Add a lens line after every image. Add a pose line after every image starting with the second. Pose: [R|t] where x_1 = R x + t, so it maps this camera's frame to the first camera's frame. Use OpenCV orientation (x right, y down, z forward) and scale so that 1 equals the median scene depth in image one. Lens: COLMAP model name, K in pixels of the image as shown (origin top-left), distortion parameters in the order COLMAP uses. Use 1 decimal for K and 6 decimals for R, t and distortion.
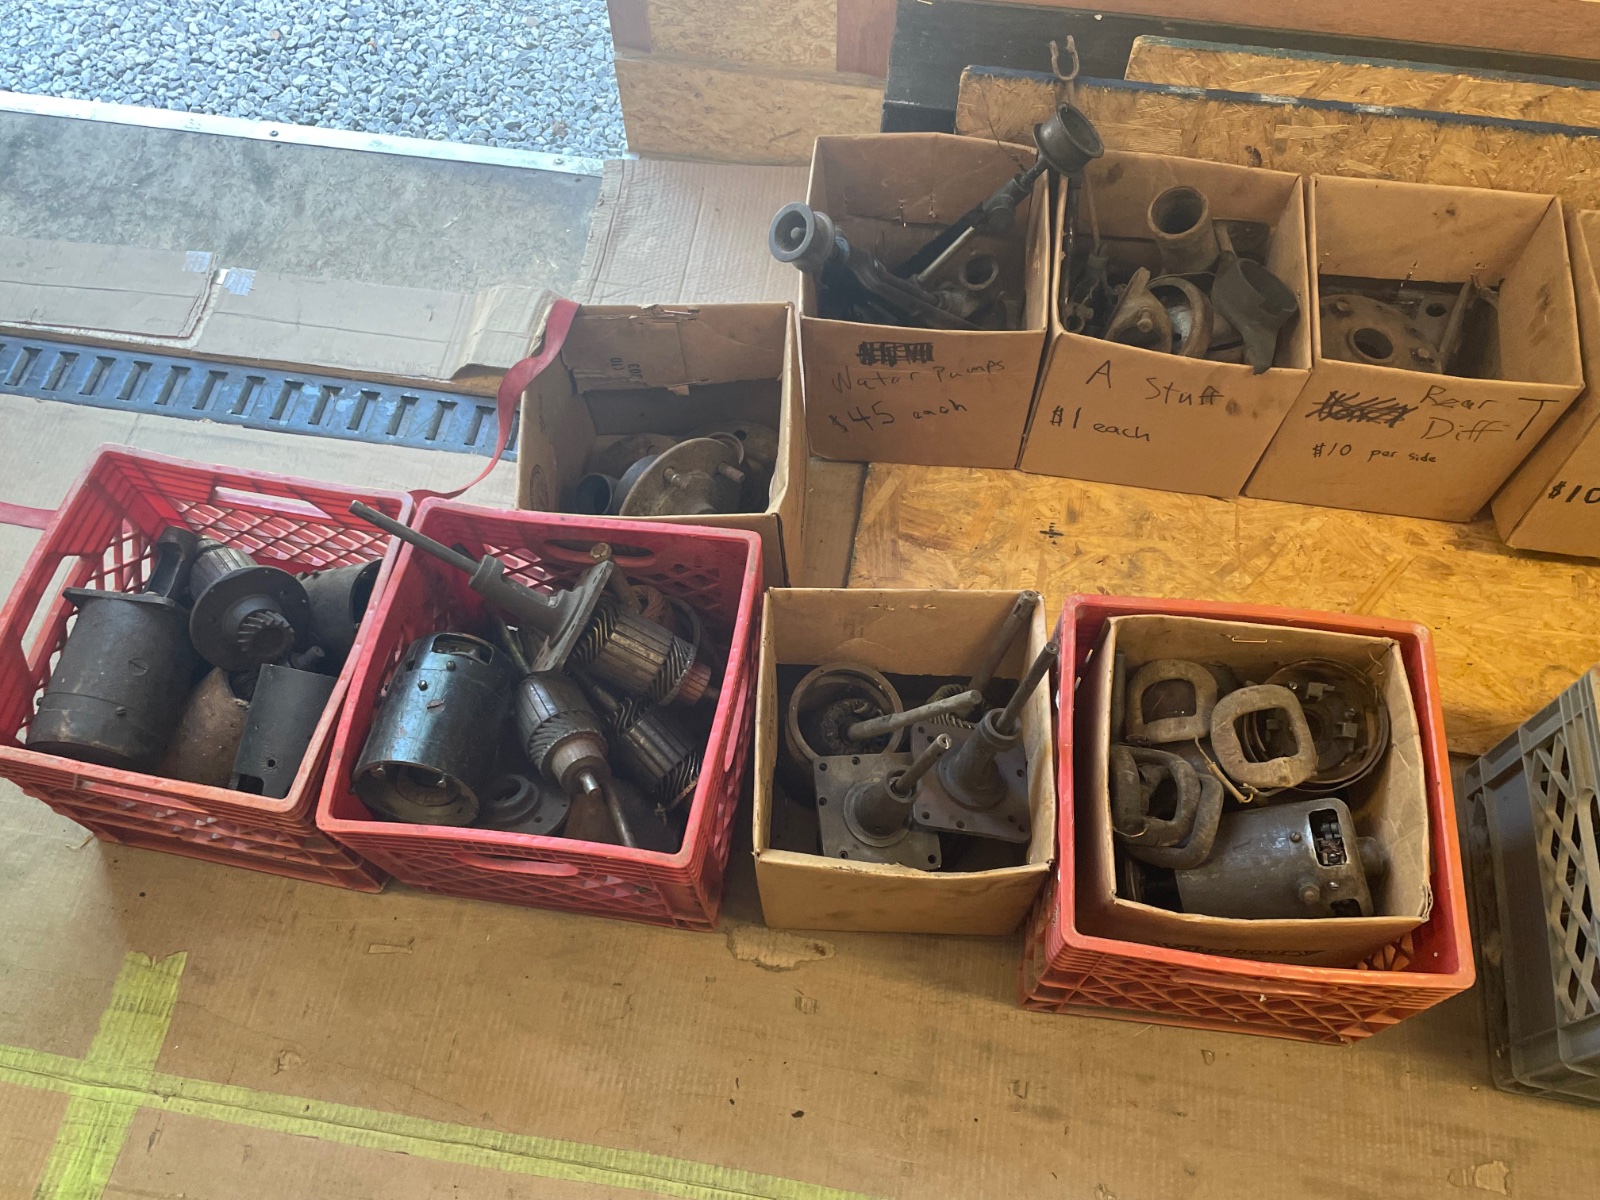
lens RADIAL K [[1347.6, 0, 715.2], [0, 1347.6, 606.1], [0, 0, 1]] dist [0.049879, -0.080915]
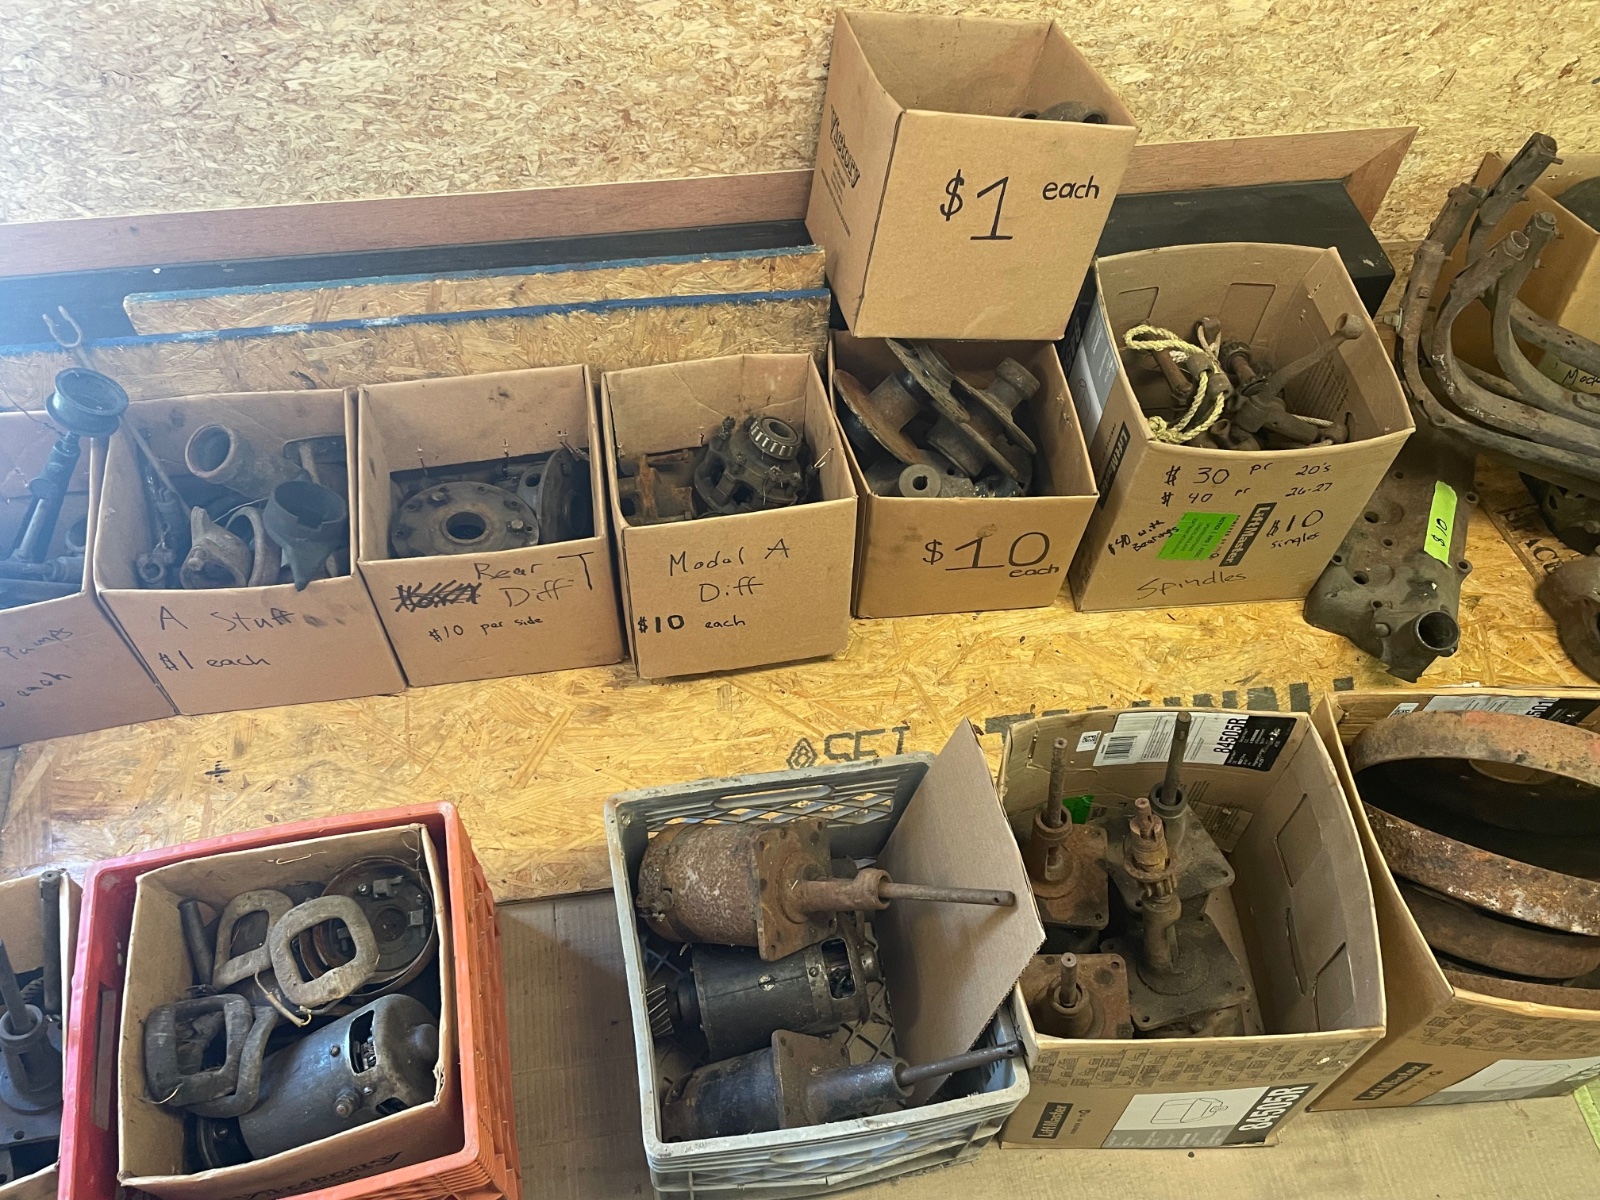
lens RADIAL K [[1347.6, 0, 803.1], [0, 1347.6, 606.6], [0, 0, 1]] dist [0.049879, -0.080915]
pose [[0.942602, -0.229274, 0.242763, 0.453478], [0.254374, 0.964017, -0.077234, 0.015274], [-0.216320, 0.134553, 0.967006, -0.066319]]
